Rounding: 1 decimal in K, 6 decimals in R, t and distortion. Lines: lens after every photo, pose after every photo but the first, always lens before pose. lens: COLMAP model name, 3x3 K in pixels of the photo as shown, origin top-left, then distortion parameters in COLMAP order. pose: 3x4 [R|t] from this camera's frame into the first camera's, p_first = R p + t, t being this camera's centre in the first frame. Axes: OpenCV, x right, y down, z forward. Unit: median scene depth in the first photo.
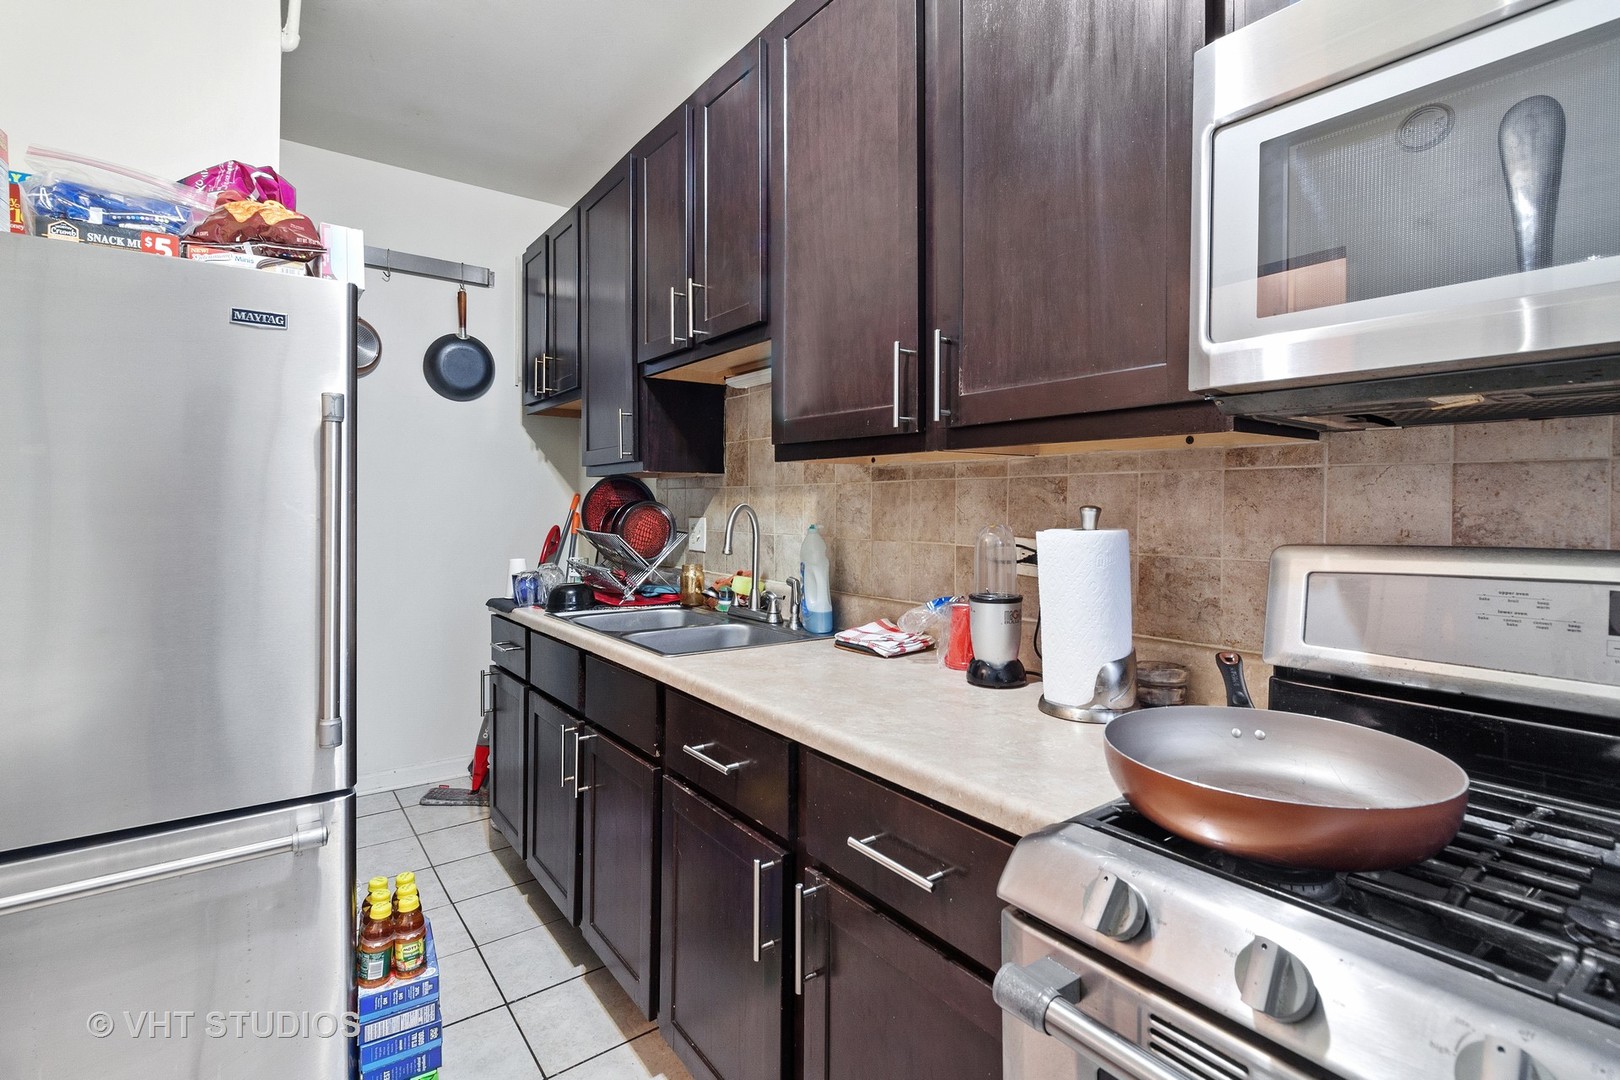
lens RADIAL K [[792.8, 0, 809.7], [0, 792.8, 504.5], [0, 0, 1]] dist [-0.000444, -0.000028]
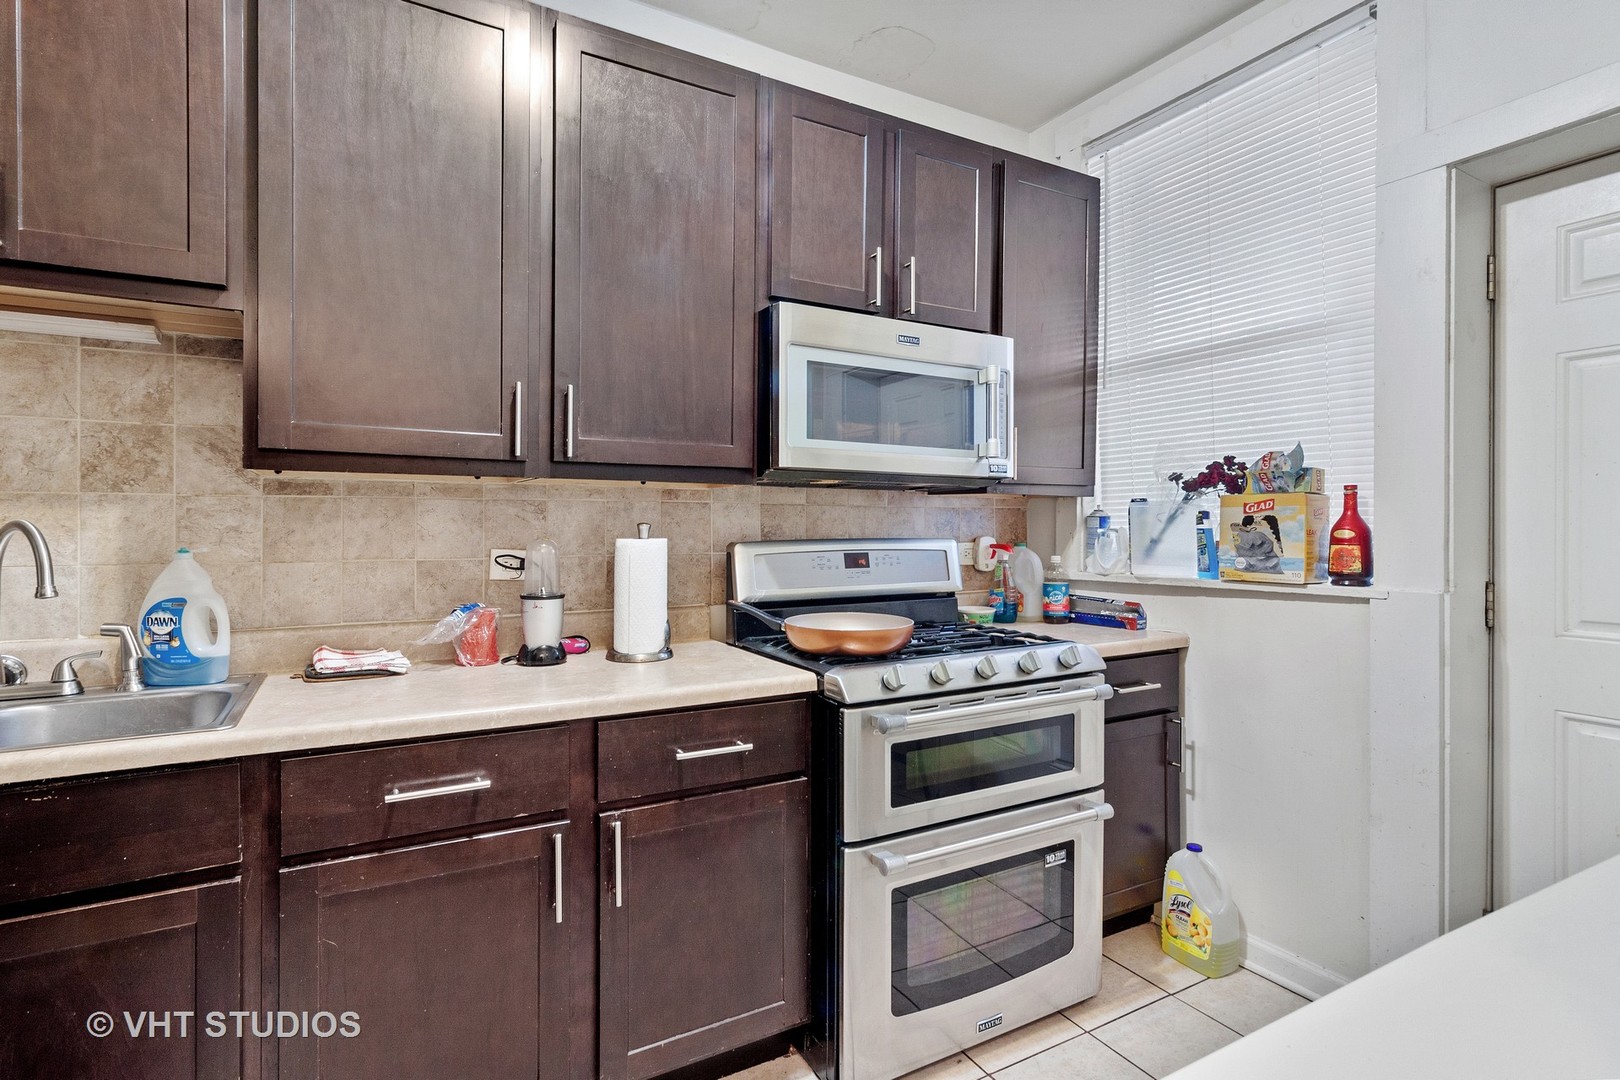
lens RADIAL K [[778.6, 0, 806.4], [0, 778.6, 526.4], [0, 0, 1]] dist [-0.000888, -0.000174]
pose [[0.121063, -0.005381, 0.992630, -1.067659], [-0.000932, 0.999984, 0.005535, -0.000137], [-0.992644, -0.001596, 0.121056, 0.487101]]
